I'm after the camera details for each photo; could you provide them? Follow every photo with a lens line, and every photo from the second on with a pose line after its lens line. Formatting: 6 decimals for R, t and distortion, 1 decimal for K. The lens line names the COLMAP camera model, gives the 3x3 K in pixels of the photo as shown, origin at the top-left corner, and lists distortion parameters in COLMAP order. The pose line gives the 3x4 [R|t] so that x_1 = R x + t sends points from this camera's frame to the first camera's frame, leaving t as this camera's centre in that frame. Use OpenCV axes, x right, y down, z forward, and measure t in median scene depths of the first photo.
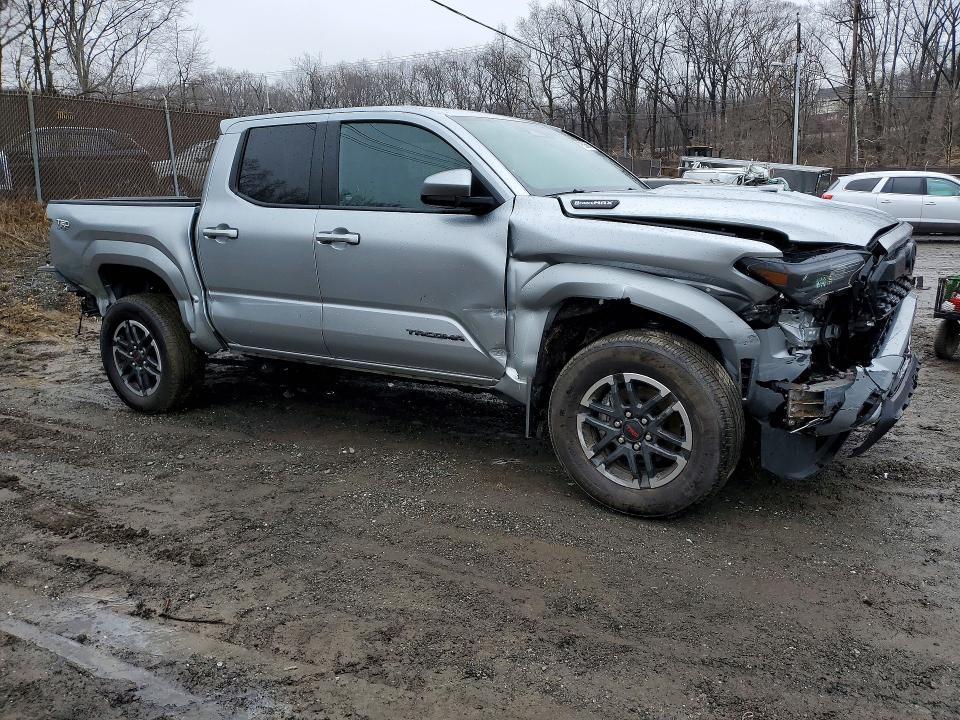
lens RADIAL K [[674.7, 0, 480.0], [0, 674.7, 360.0], [0, 0, 1]] dist [0.004849, 0.002328]
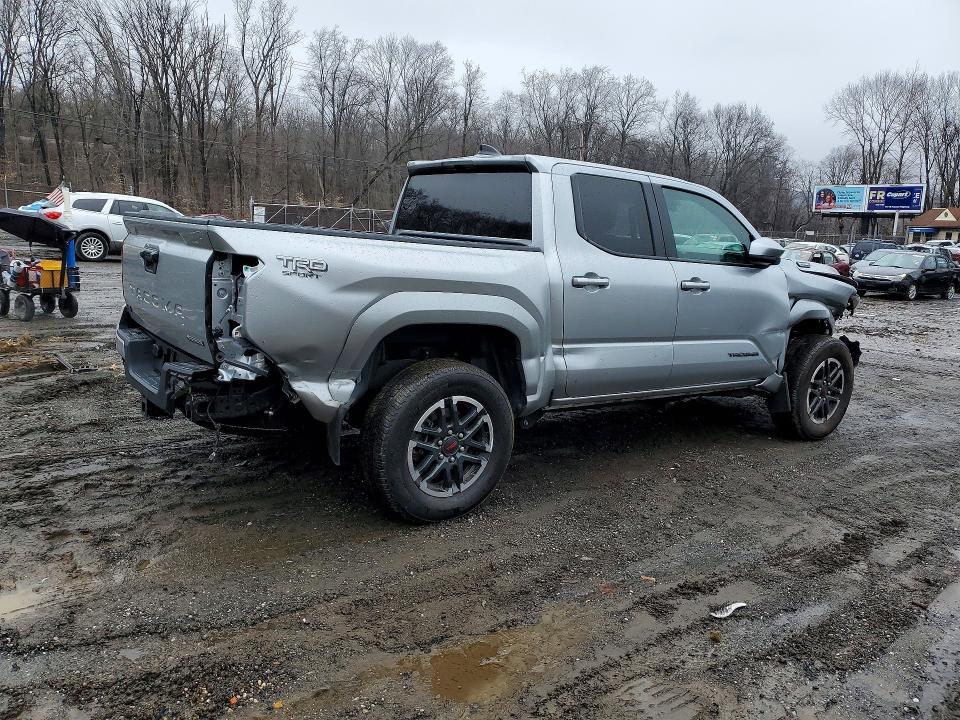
lens RADIAL K [[742.0, 0, 477.0], [0, 742.0, 365.4], [0, 0, 1]] dist [0.024743, 0.004292]
pose [[0.422837, -0.116686, 0.898662, -1.260274], [0.147145, 0.987356, 0.058968, -0.139428], [-0.894180, 0.107300, 0.434660, 0.626870]]
